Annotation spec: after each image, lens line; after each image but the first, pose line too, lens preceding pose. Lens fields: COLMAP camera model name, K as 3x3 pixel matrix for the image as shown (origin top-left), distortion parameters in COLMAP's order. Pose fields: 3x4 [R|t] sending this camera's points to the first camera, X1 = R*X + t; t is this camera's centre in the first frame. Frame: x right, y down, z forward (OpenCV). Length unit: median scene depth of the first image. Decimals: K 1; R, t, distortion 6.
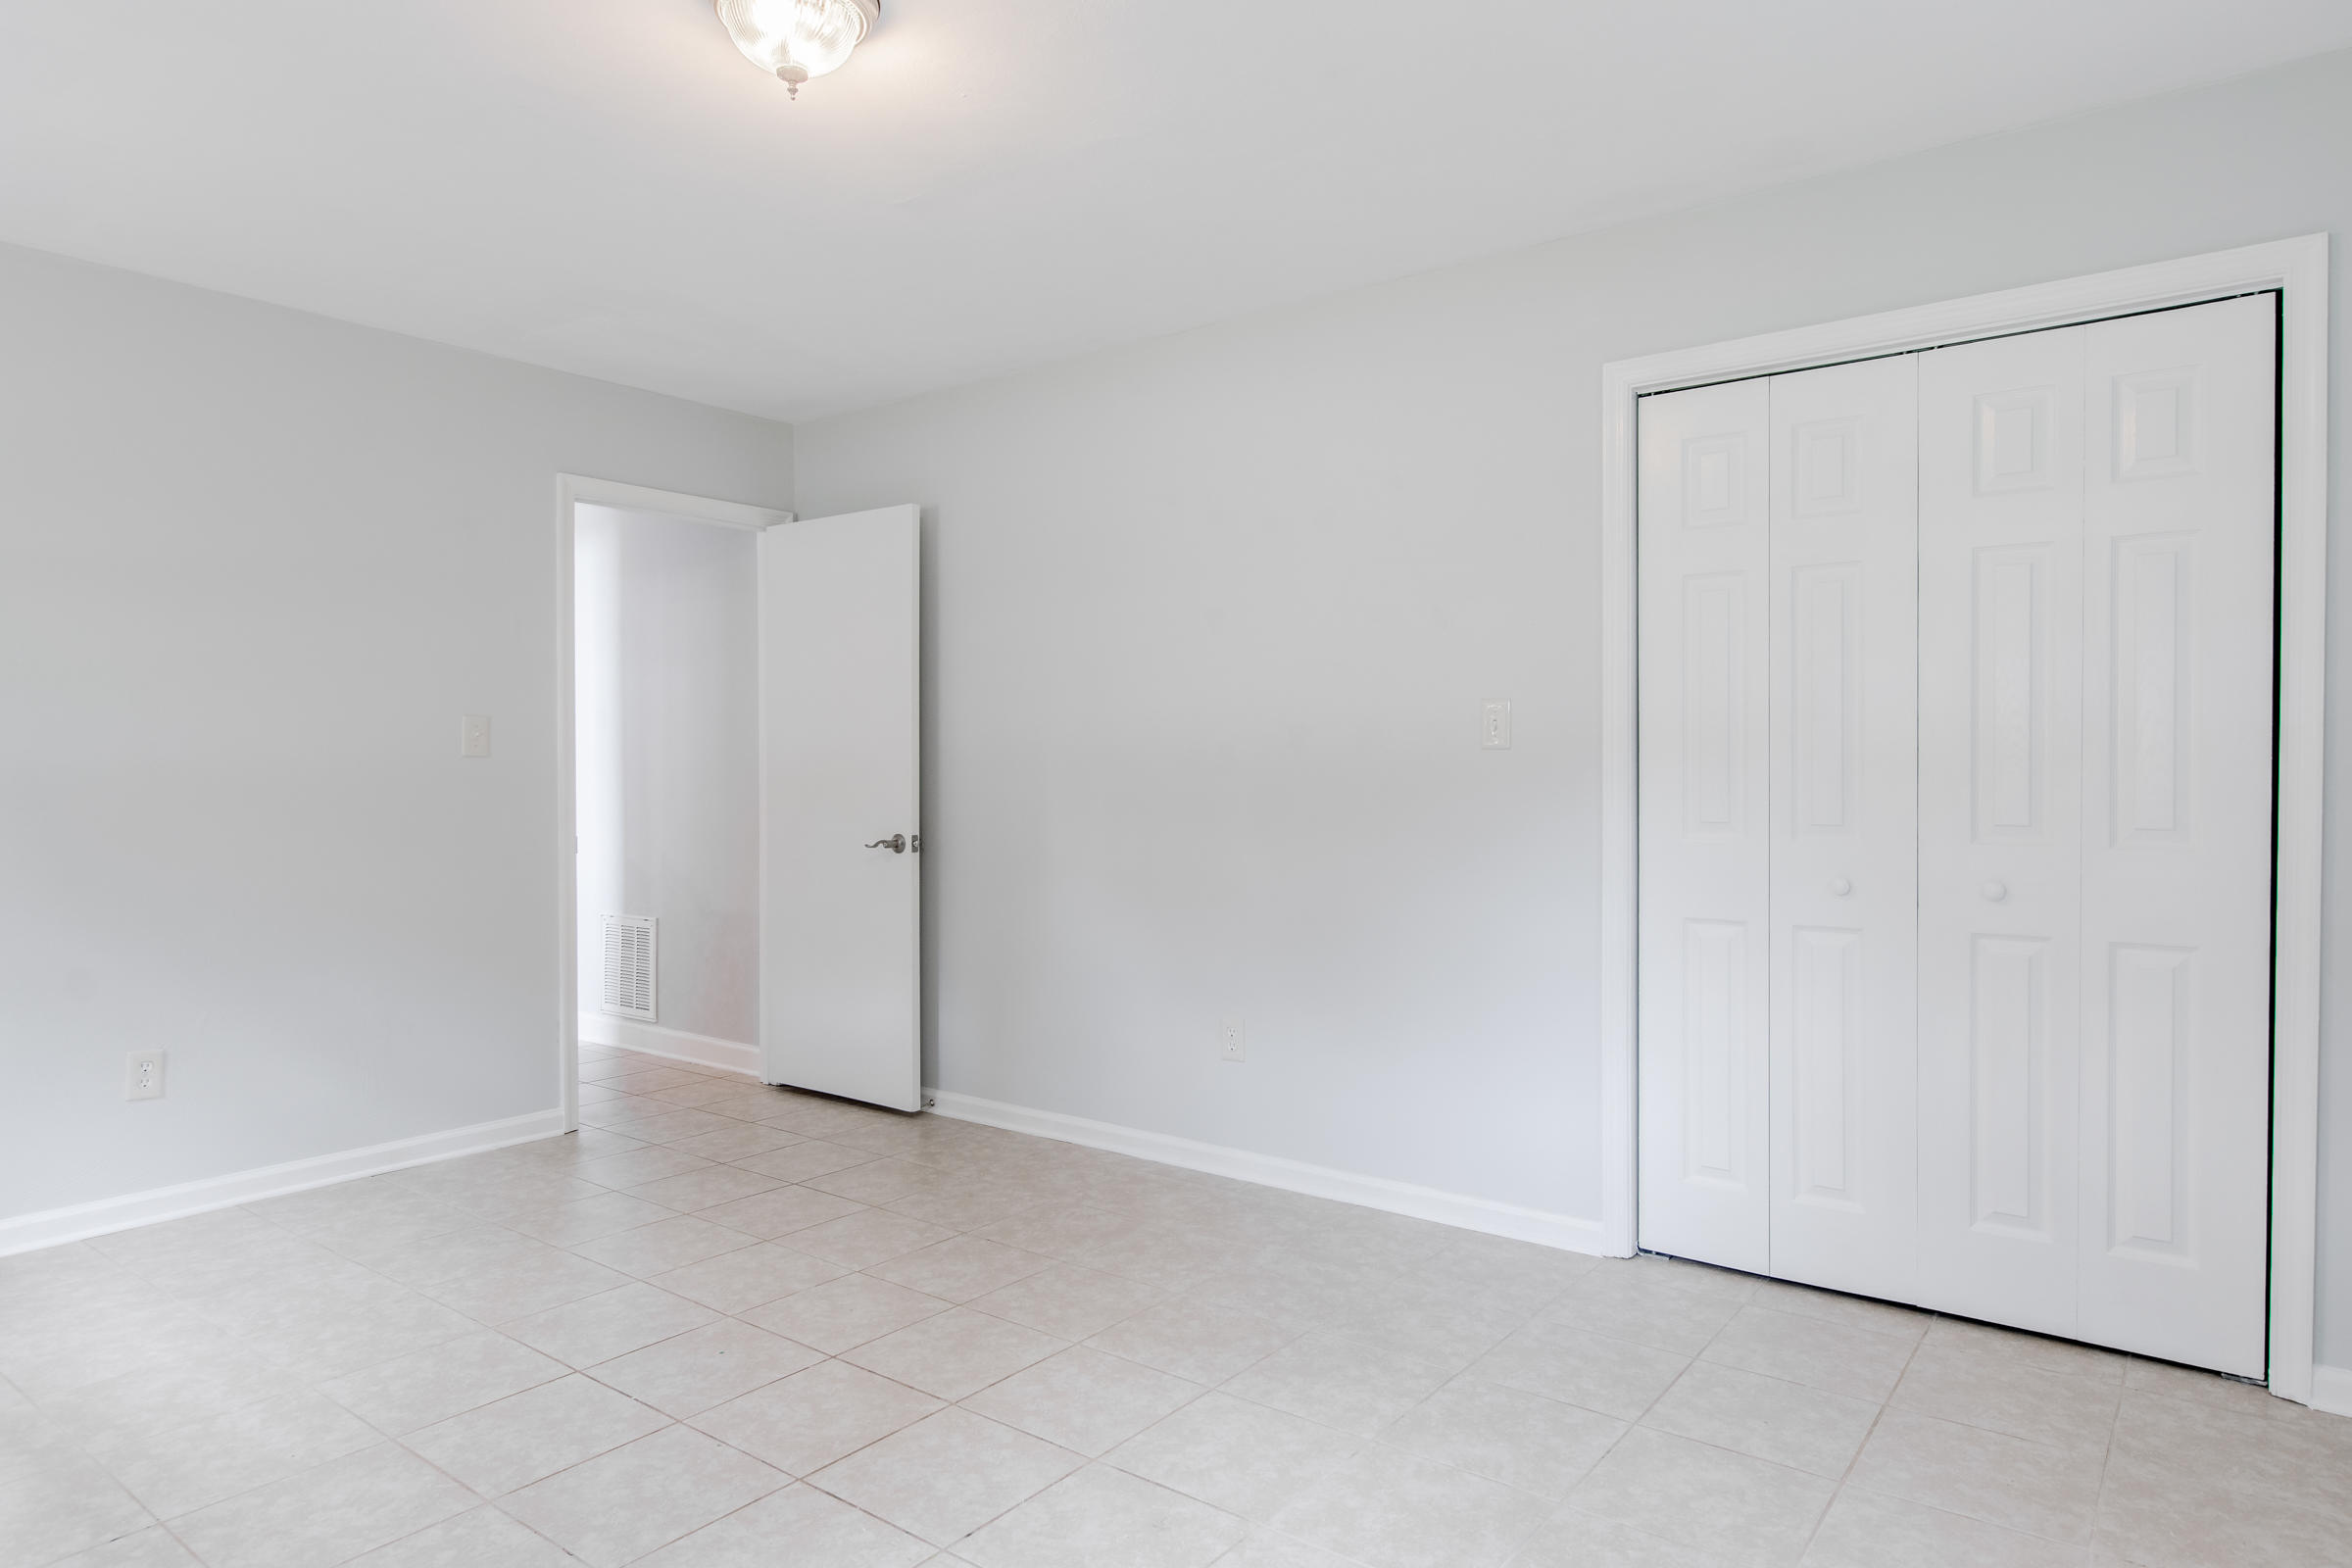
lens RADIAL K [[1421.2, 0, 1171.0], [0, 1421.2, 781.2], [0, 0, 1]] dist [0.004487, 0.000788]
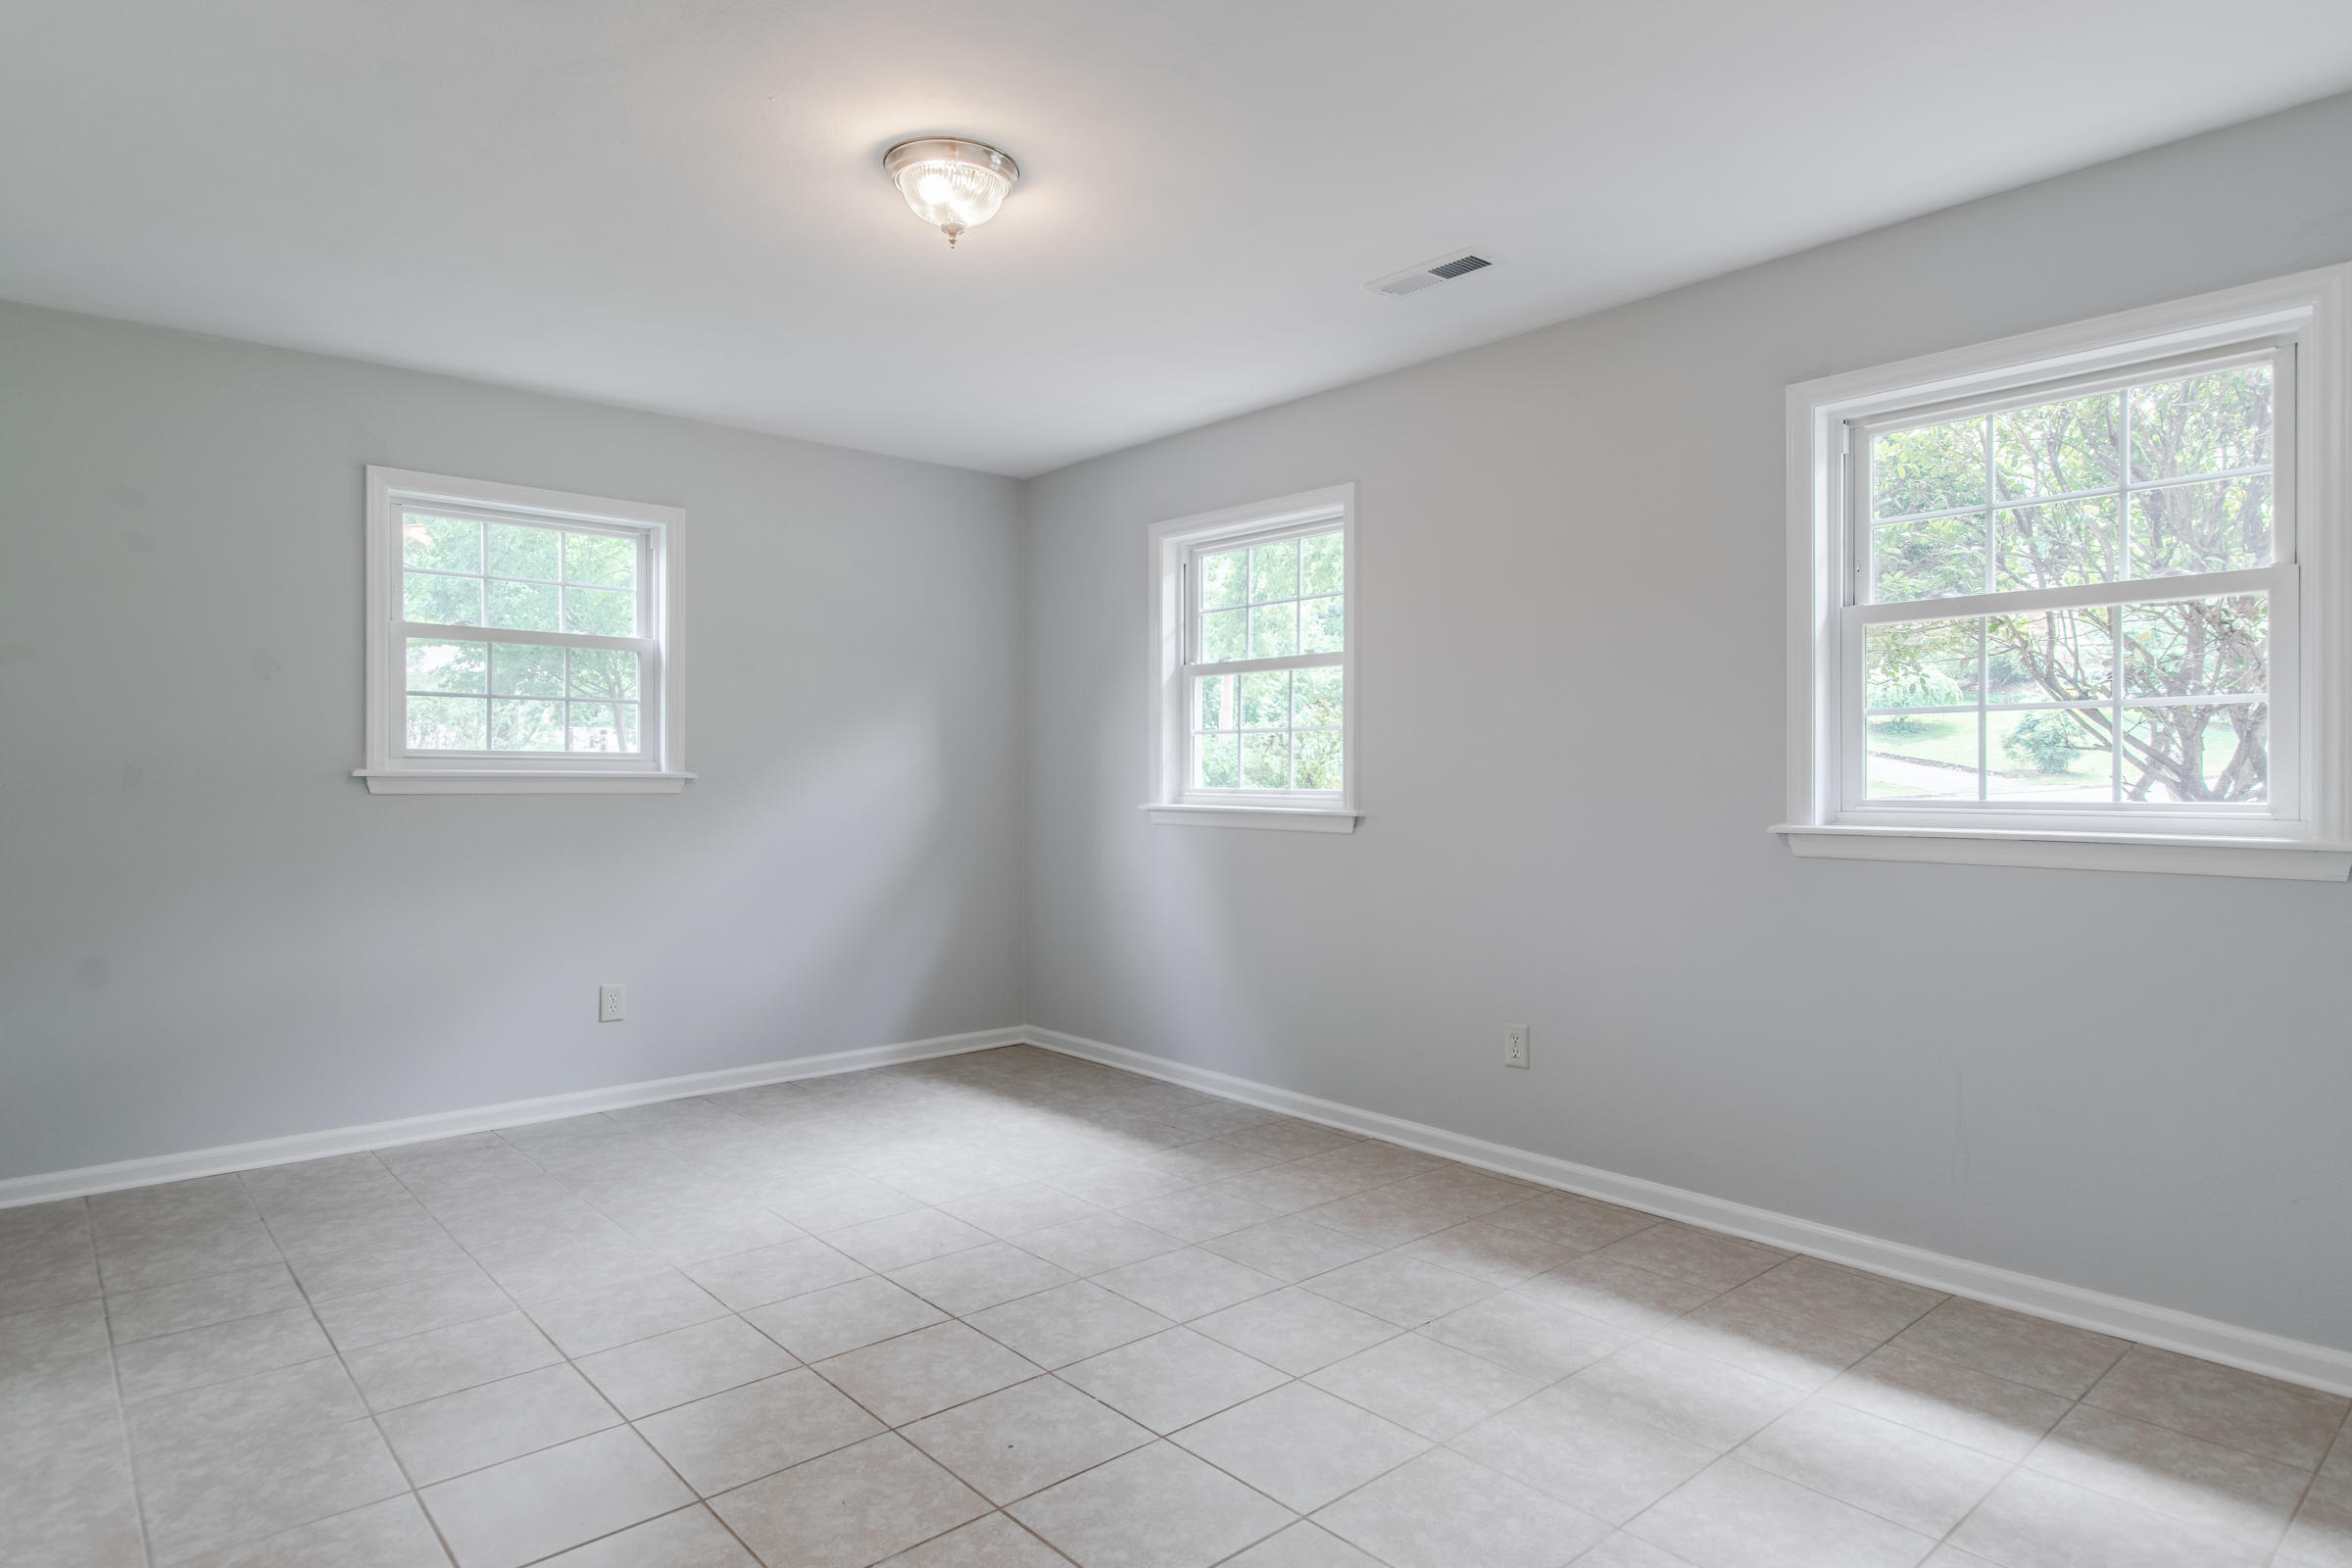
lens RADIAL K [[1324.0, 0, 1176.7], [0, 1324.0, 775.0], [0, 0, 1]] dist [-0.002669, -0.000235]
pose [[-0.981913, 0.003270, 0.189302, -0.648200], [0.005373, 0.999929, 0.010593, -0.019136], [-0.189254, 0.011418, -0.981862, 2.014373]]
